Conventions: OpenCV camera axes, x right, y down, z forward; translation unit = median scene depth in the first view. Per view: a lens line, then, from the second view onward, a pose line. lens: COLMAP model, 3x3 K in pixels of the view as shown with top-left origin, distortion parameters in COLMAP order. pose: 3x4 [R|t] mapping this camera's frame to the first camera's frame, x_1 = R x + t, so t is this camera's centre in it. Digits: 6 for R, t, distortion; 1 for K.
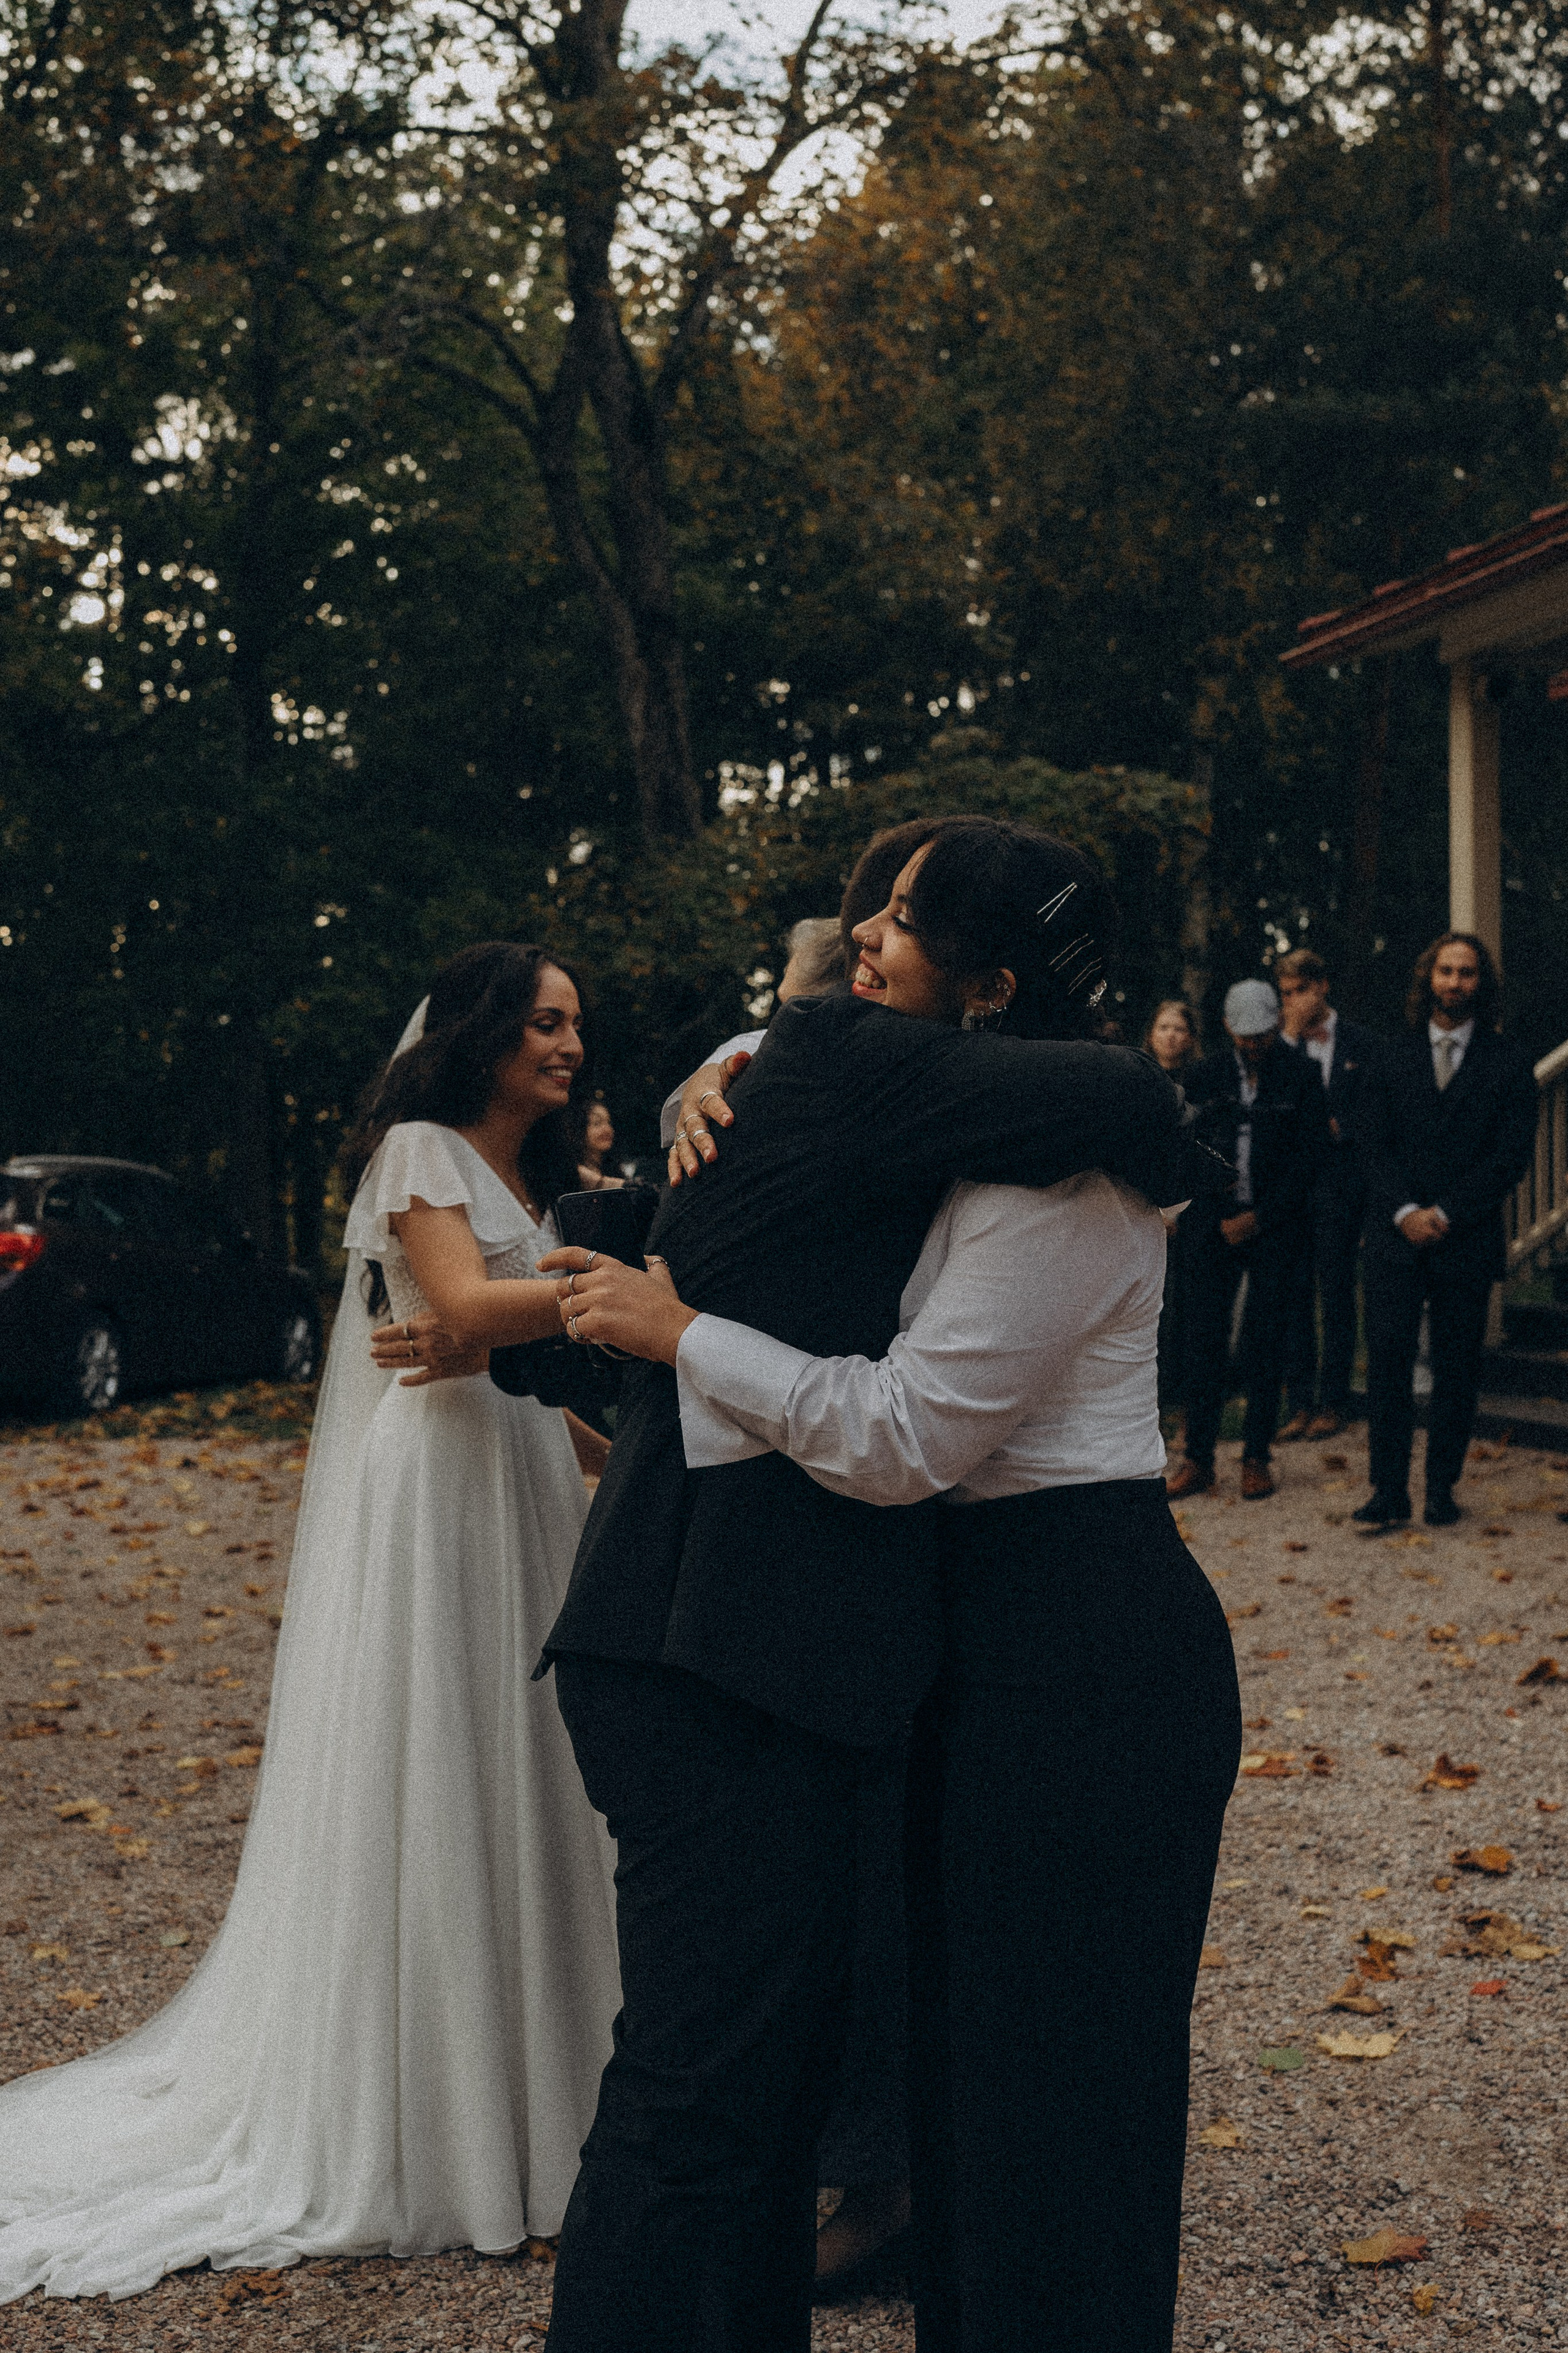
lens RADIAL K [[2408.3, 0, 790.7], [0, 2408.3, 1187.6], [0, 0, 1]] dist [-0.054362, -0.016024]
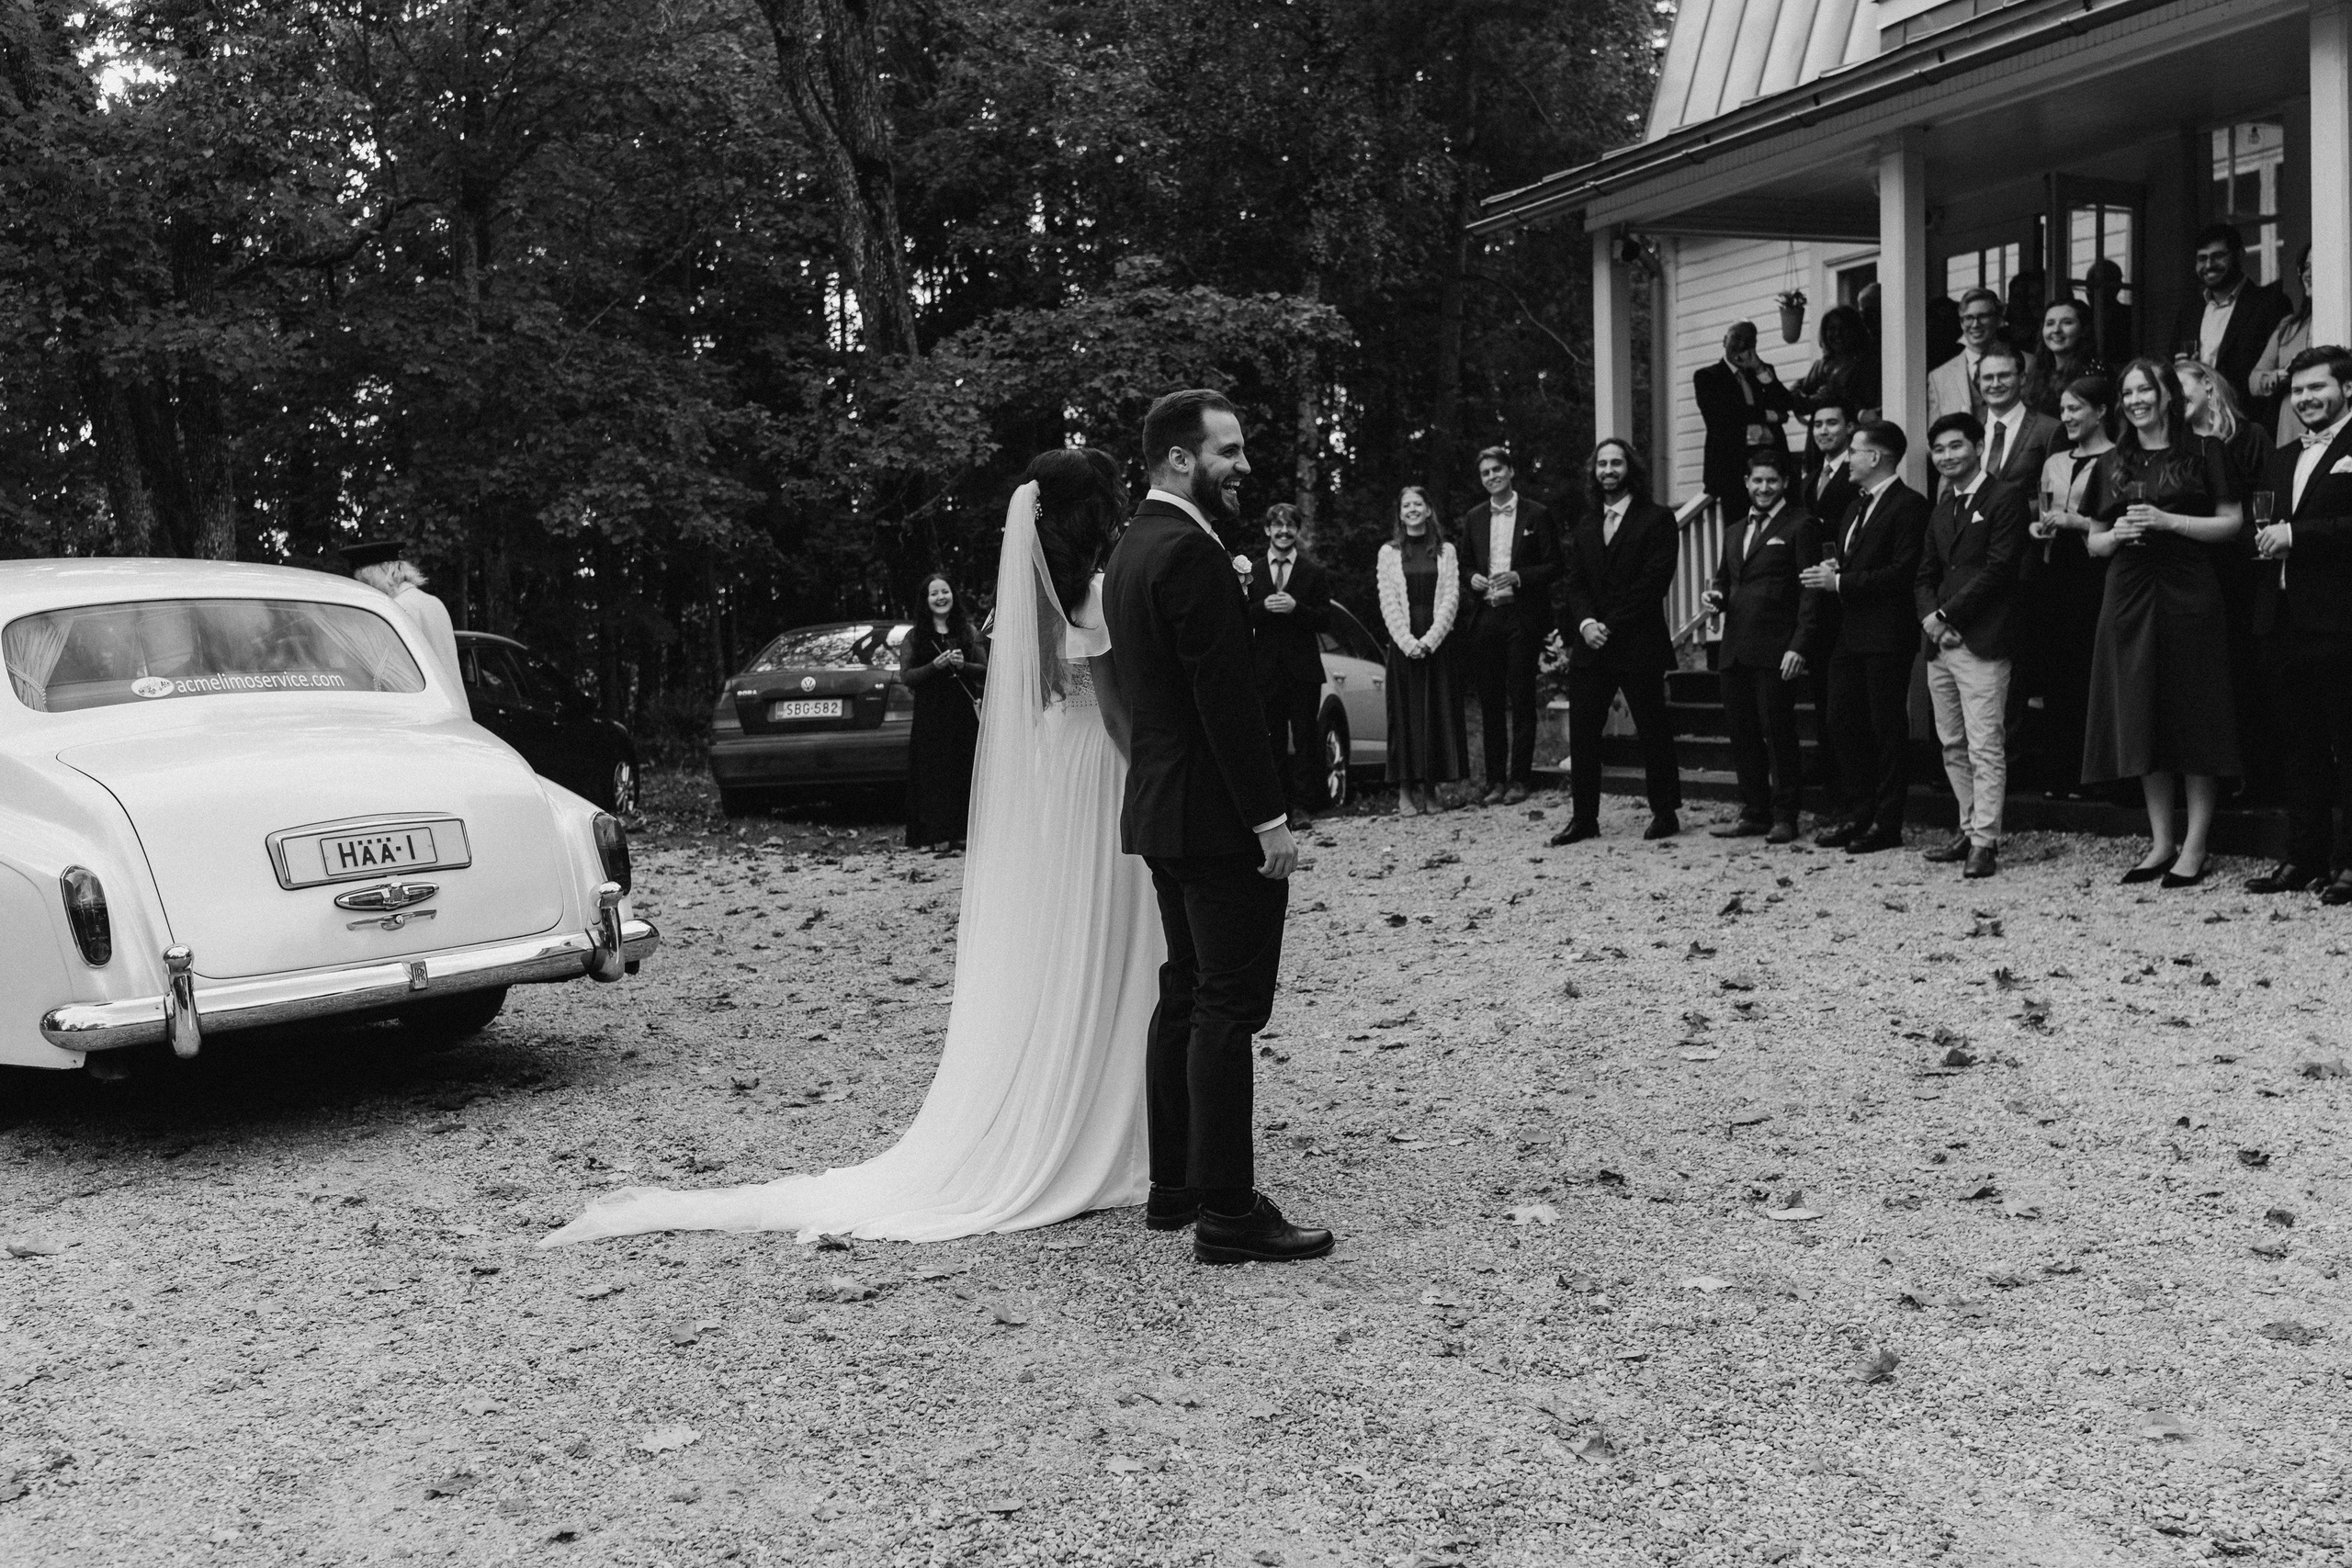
lens RADIAL K [[2237.6, 0, 1176.0], [0, 2237.6, 784.0], [0, 0, 1]] dist [0.008031, -0.033590]
pose [[0.989595, -0.034642, 0.139649, -0.087354], [0.027102, 0.998089, 0.055536, 0.009766], [-0.141306, -0.051173, 0.988642, -0.140819]]
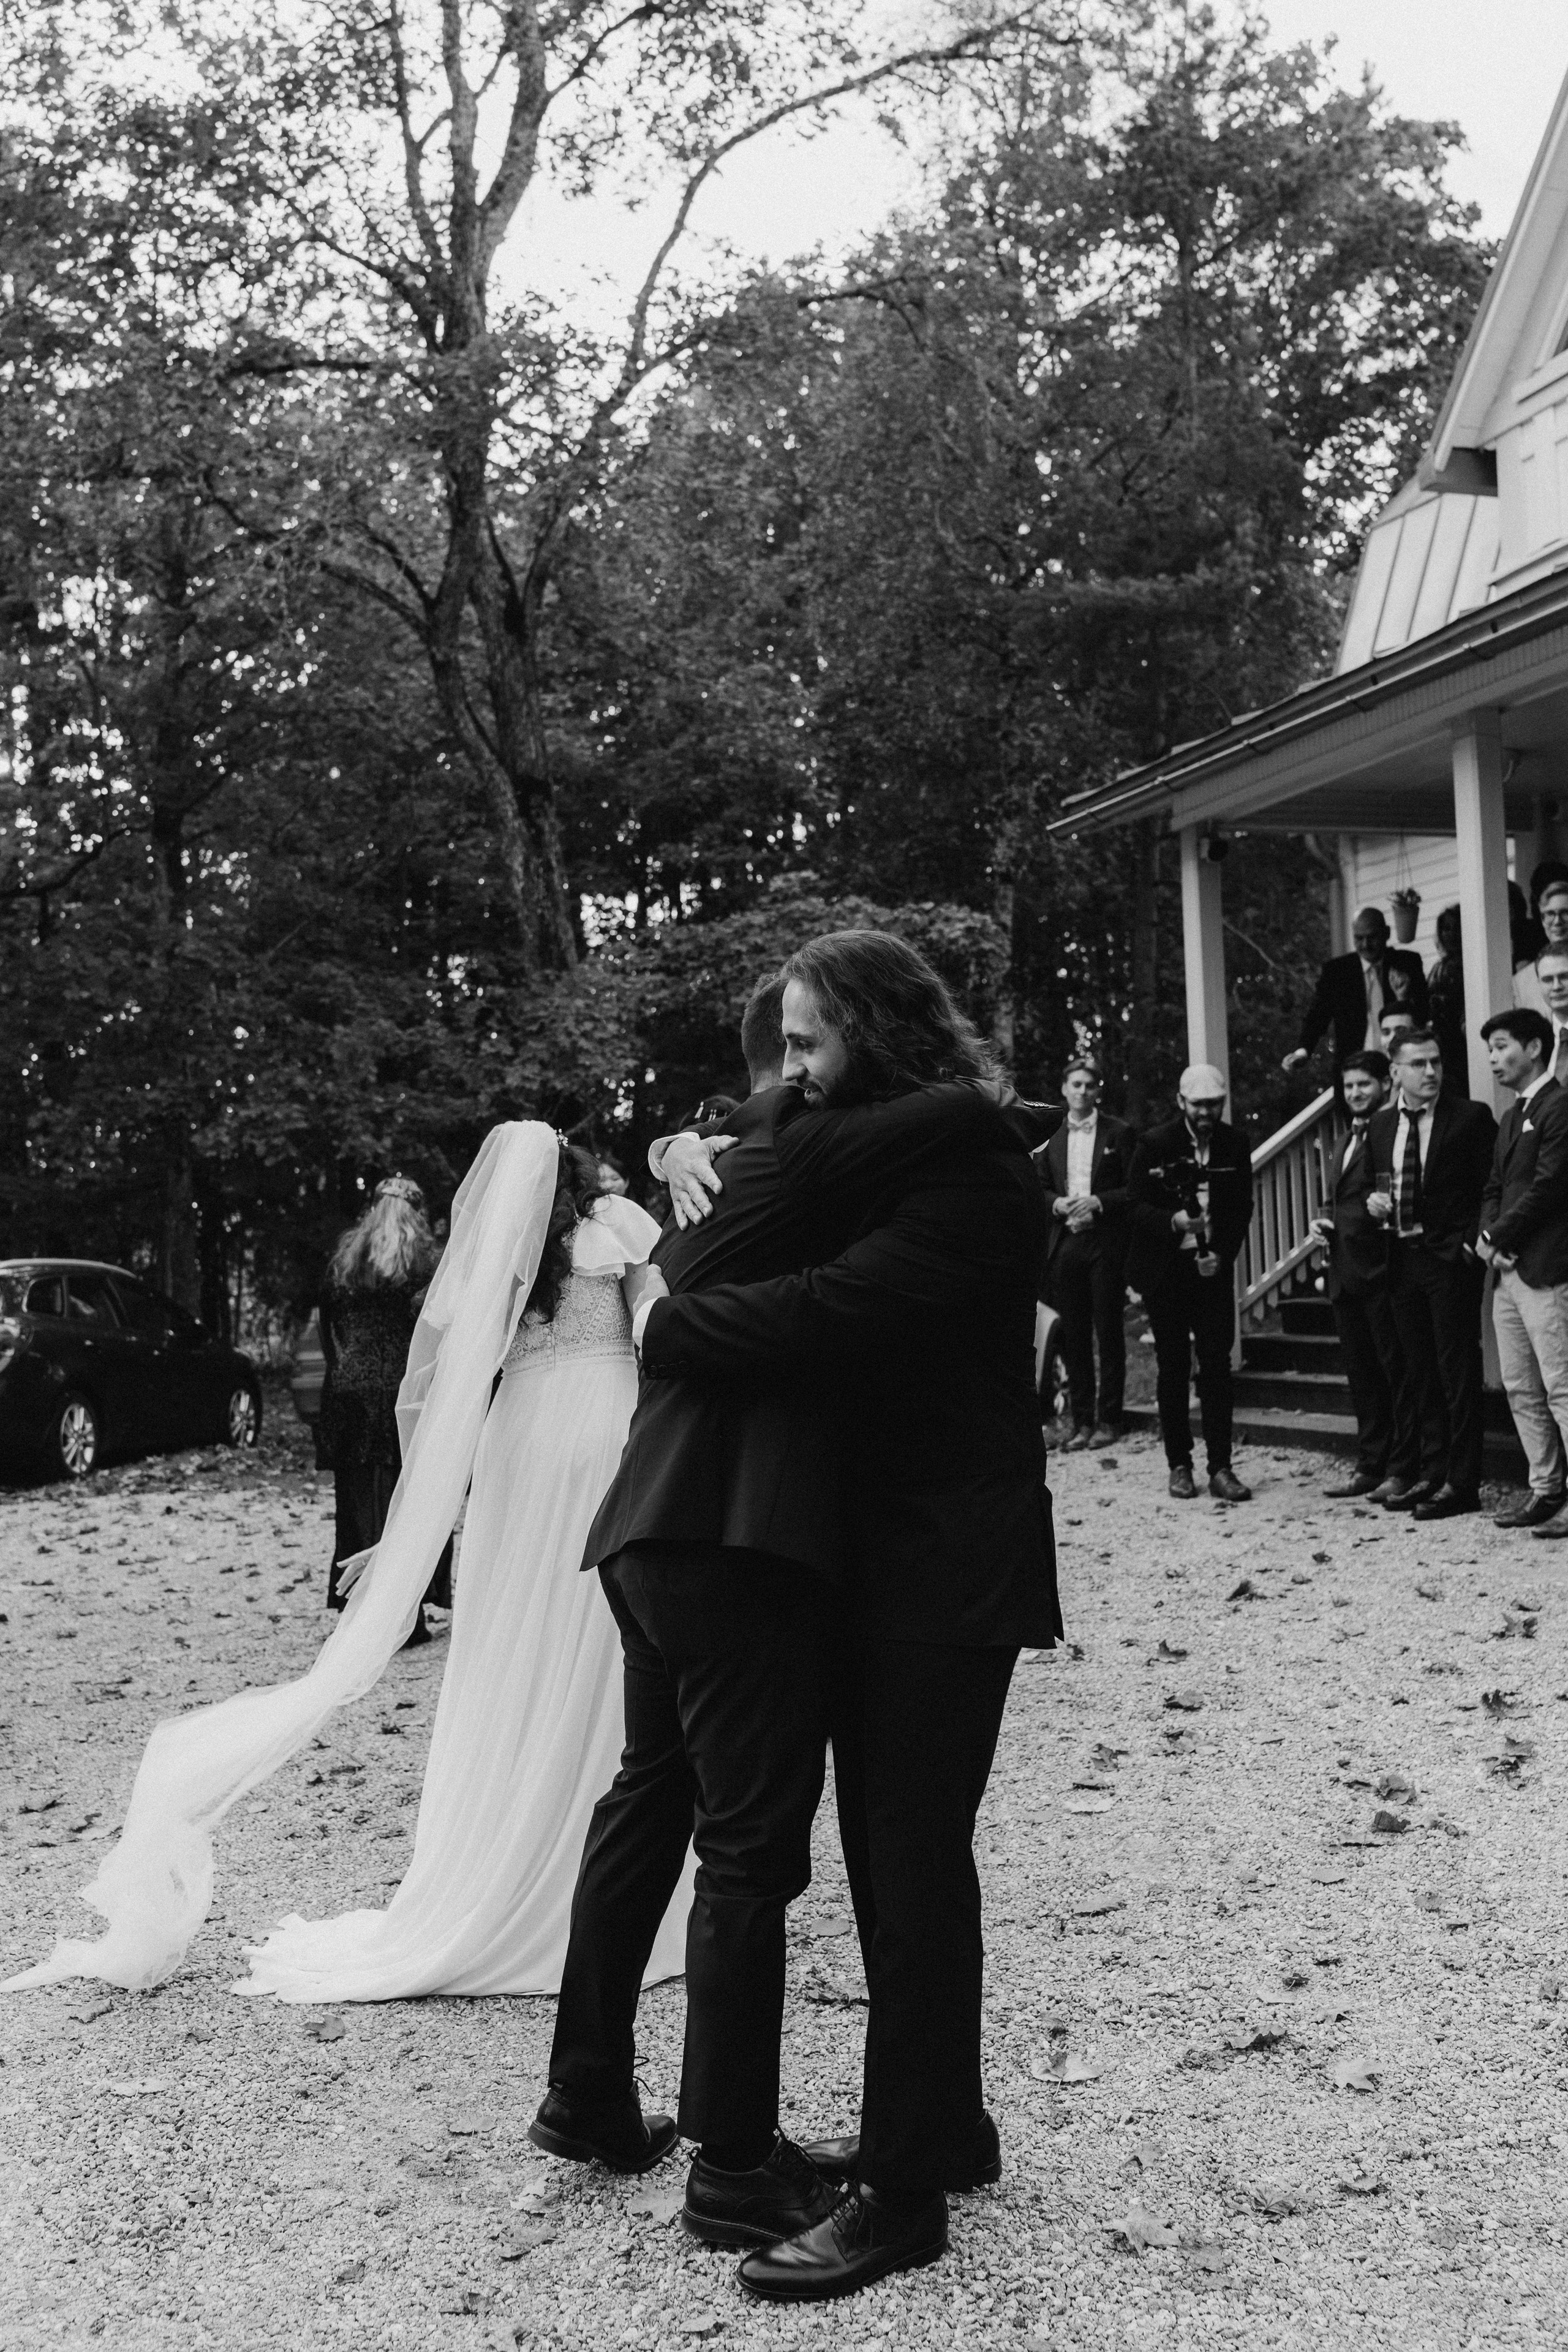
lens RADIAL K [[2213.8, 0, 797.1], [0, 2213.8, 1171.0], [0, 0, 1]] dist [0.012752, -0.042923]
pose [[0.997339, -0.029760, 0.066547, -0.005759], [0.032757, 0.998476, -0.044408, 0.003693], [-0.065124, 0.046470, 0.996795, -0.087331]]
